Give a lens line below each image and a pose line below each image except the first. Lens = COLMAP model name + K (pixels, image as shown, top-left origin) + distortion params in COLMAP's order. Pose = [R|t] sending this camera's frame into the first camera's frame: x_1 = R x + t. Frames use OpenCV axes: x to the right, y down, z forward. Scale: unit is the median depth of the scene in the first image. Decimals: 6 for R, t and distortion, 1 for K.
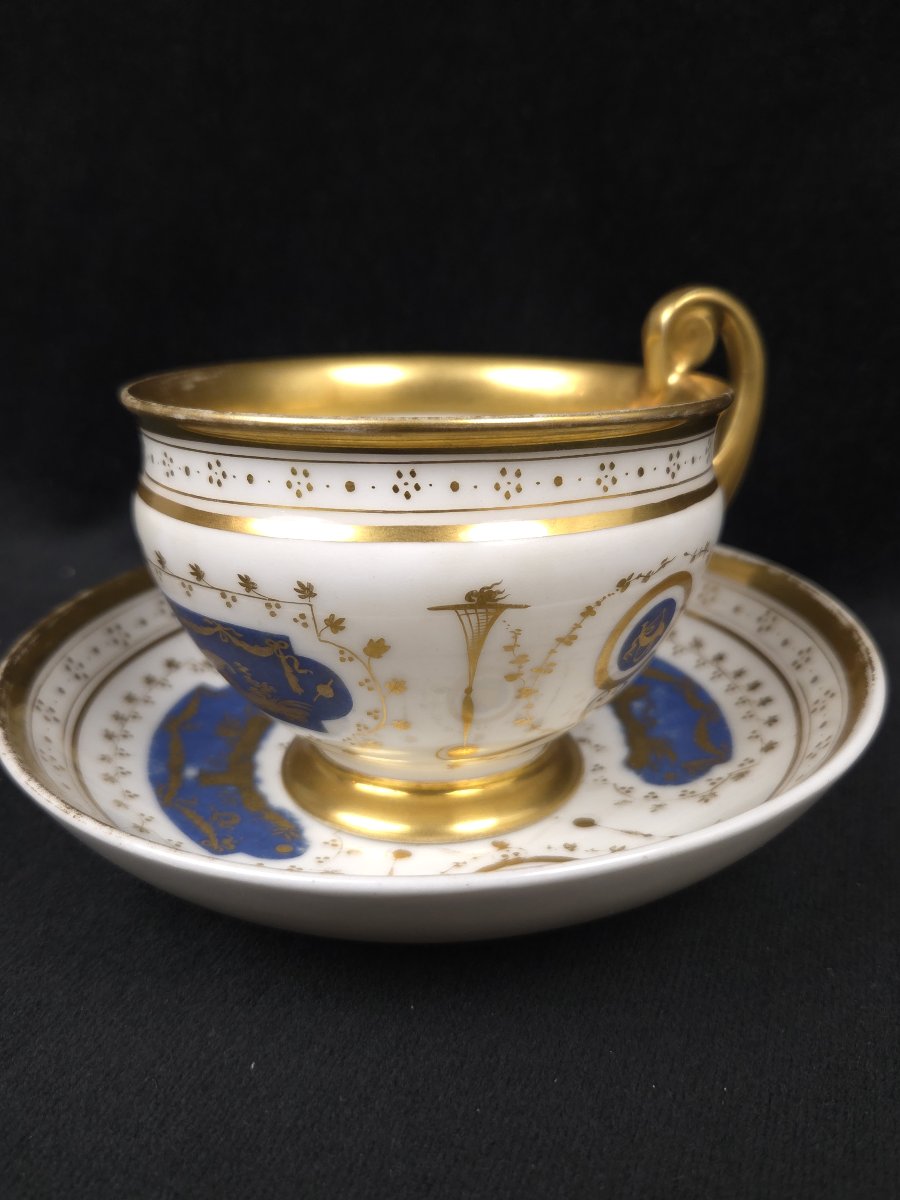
lens RADIAL K [[973.6, 0, 458.7], [0, 973.6, 600.7], [0, 0, 1]] dist [-0.001237, -0.019270]
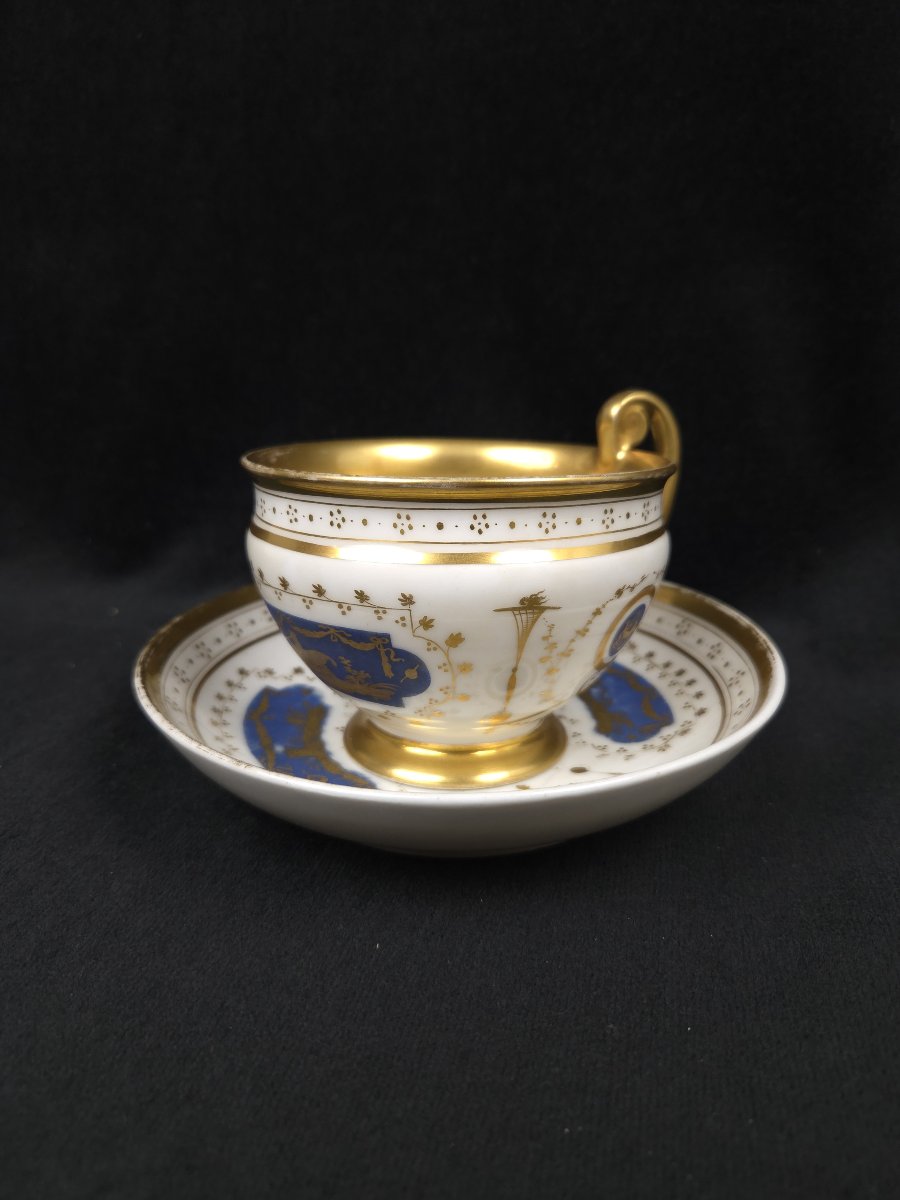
lens RADIAL K [[797.8, 0, 450.3], [0, 797.8, 598.2], [0, 0, 1]] dist [-0.001314, 0.001391]
pose [[0.993632, -0.019948, 0.110891, -0.169448], [0.025993, 0.998238, -0.053337, 0.038391], [-0.109632, 0.055880, 0.992400, -0.118938]]
